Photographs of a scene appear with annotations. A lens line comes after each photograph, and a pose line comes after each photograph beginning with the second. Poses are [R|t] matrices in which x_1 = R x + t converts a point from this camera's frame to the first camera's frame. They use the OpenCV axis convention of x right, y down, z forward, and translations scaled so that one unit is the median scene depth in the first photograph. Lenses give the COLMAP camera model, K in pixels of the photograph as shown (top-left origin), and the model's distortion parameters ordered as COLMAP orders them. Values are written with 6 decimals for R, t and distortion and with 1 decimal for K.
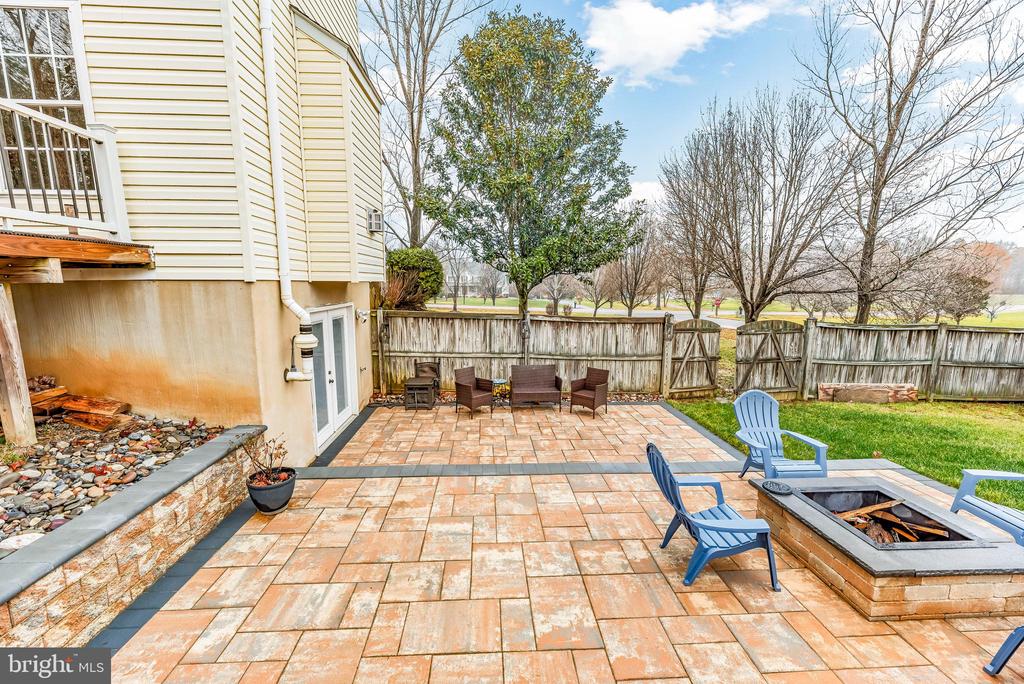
lens RADIAL K [[414.6, 0, 512.8], [0, 414.6, 340.7], [0, 0, 1]] dist [0.000521, 0.000812]
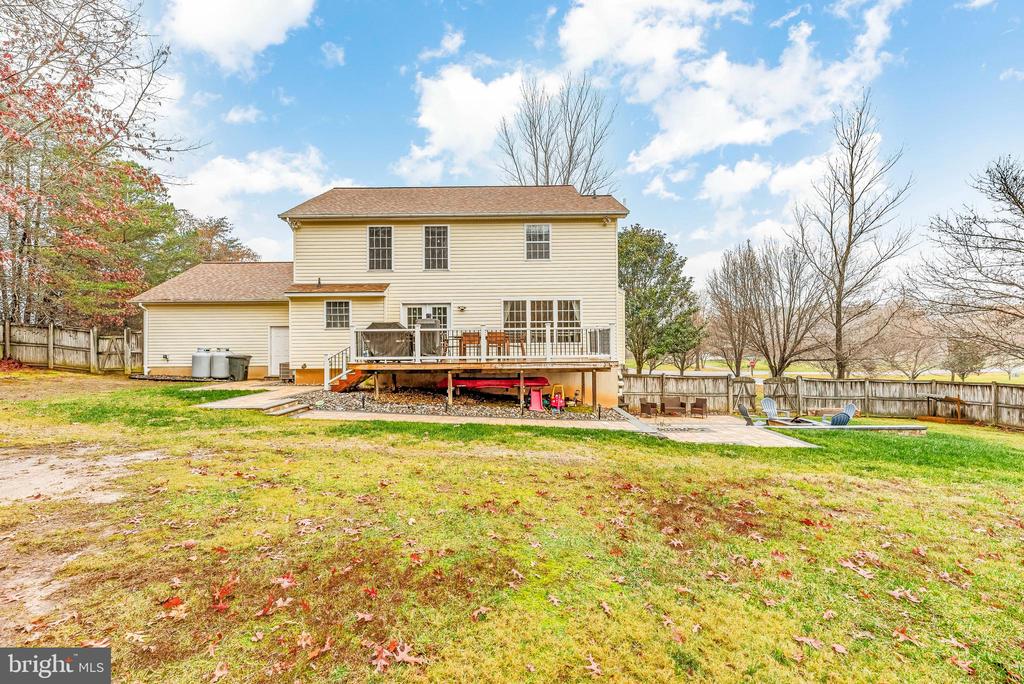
lens RADIAL K [[414.6, 0, 510.6], [0, 414.6, 333.5], [0, 0, 1]] dist [0.000521, 0.000812]
pose [[0.997500, -0.013384, -0.069394, -0.558705], [0.001824, 0.986451, -0.164048, 0.071793], [0.070650, 0.163511, 0.984009, -1.139667]]
